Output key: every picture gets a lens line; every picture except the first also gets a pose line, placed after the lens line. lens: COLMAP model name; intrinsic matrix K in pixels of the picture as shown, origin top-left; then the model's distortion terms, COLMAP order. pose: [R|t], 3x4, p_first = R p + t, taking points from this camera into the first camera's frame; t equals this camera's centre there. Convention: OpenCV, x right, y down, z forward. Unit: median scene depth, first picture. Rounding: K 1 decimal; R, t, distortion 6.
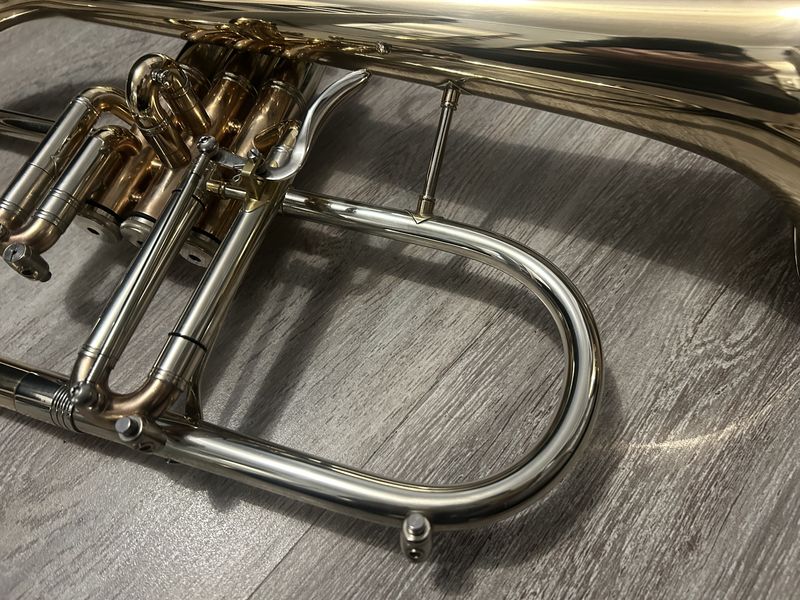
lens RADIAL K [[631.4, 0, 404.8], [0, 631.4, 303.1], [0, 0, 1]] dist [0.023771, -0.050560]
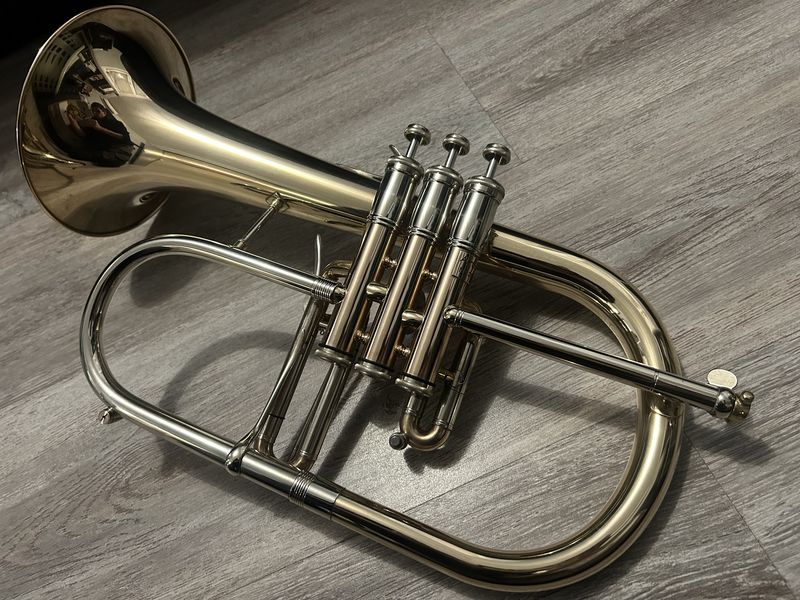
lens RADIAL K [[631.4, 0, 395.8], [0, 631.4, 289.5], [0, 0, 1]] dist [0.023771, -0.050560]
pose [[0.847315, 0.315947, -0.426888, 0.590670], [-0.289964, 0.948632, 0.126560, -0.638615], [0.444947, 0.016546, 0.895404, -0.243405]]
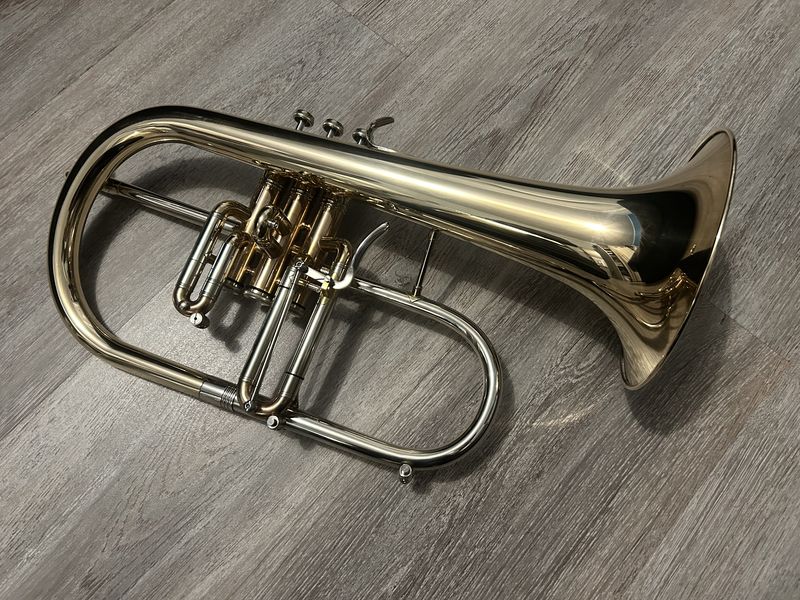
lens RADIAL K [[631.4, 0, 398.2], [0, 631.4, 297.5], [0, 0, 1]] dist [0.023771, -0.050560]
pose [[0.999020, 0.038349, 0.022104, -0.059795], [-0.042408, 0.972309, 0.229821, -0.553031], [-0.012678, -0.230533, 0.972982, -0.752904]]
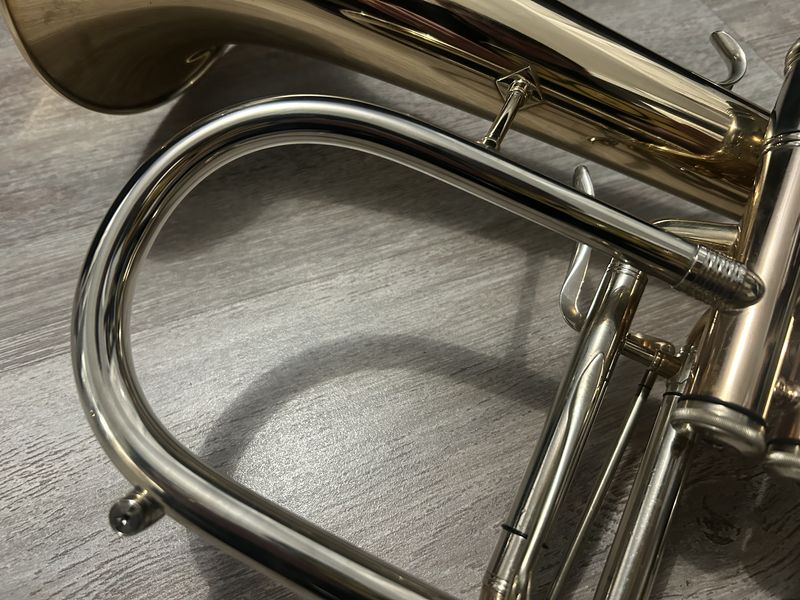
lens RADIAL K [[631.4, 0, 404.5], [0, 631.4, 288.6], [0, 0, 1]] dist [0.023771, -0.050560]
pose [[0.866902, 0.432908, -0.247127, -0.279857], [-0.439433, 0.897736, 0.031124, -0.274177], [0.235328, 0.081614, 0.968483, 0.289234]]
